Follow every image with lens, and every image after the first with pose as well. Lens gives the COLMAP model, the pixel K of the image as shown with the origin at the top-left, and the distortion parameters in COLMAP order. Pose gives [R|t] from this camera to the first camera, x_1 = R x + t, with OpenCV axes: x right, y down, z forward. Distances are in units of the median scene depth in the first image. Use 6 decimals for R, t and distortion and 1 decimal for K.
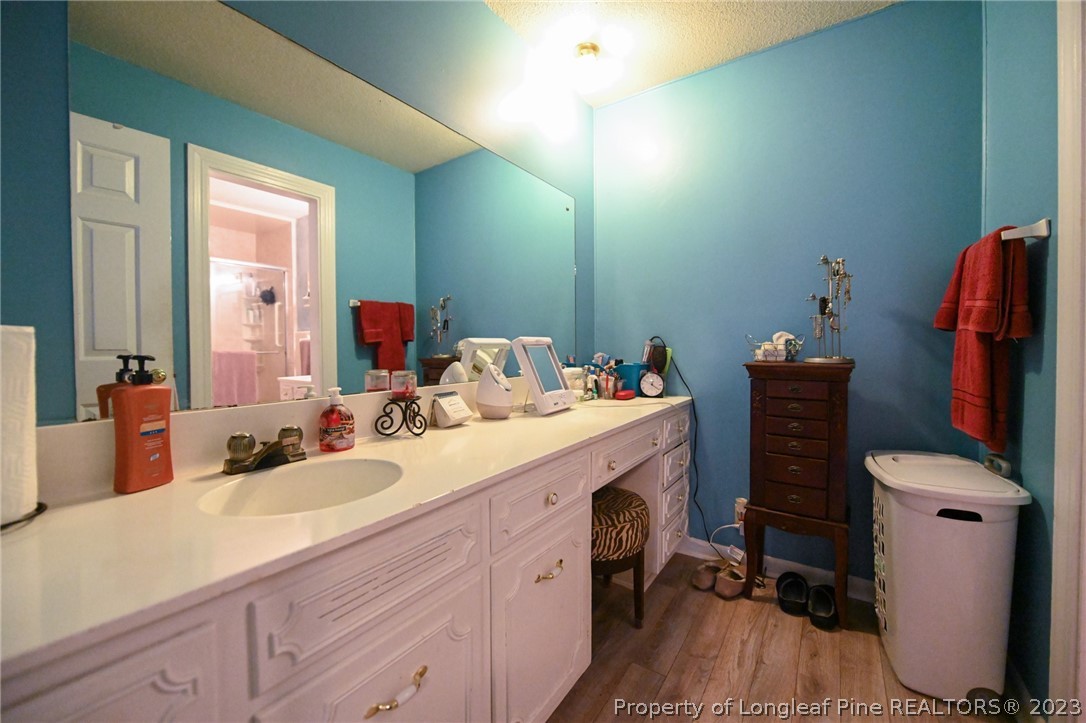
lens RADIAL K [[429.5, 0, 549.0], [0, 429.5, 353.1], [0, 0, 1]] dist [-0.009186, -0.001706]
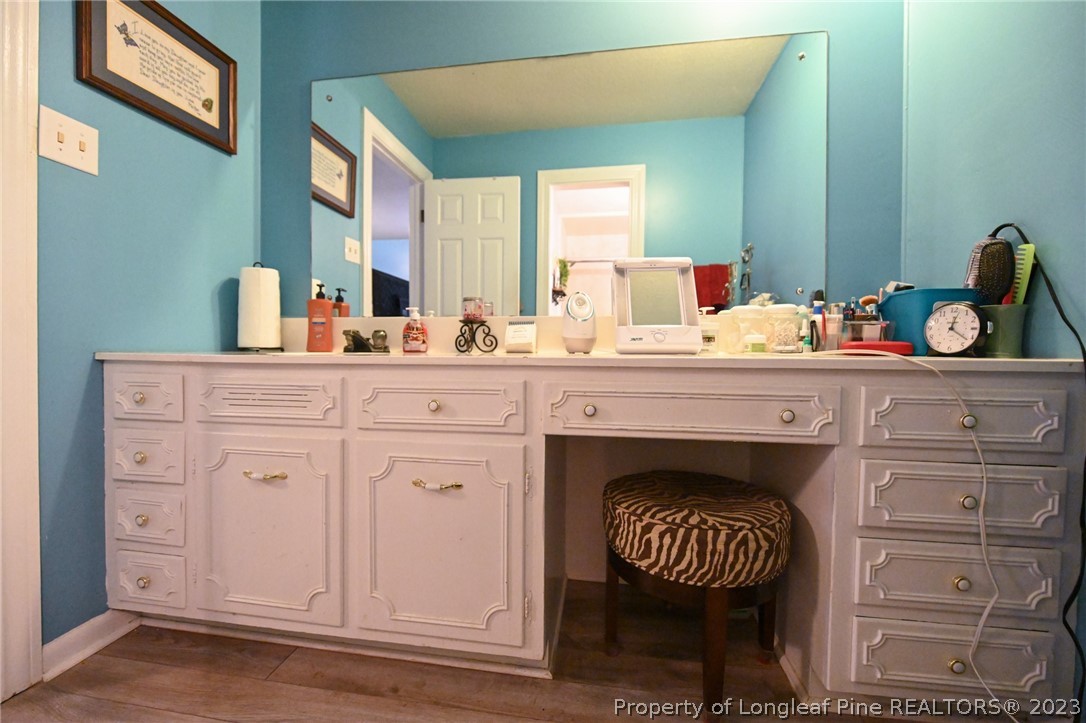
lens RADIAL K [[429.5, 0, 544.0], [0, 429.5, 360.2], [0, 0, 1]] dist [-0.009186, -0.001706]
pose [[0.420845, 0.025490, -0.906774, 0.671574], [-0.023284, 0.999579, 0.017293, 0.157141], [0.906834, 0.013836, 0.421262, 0.587771]]
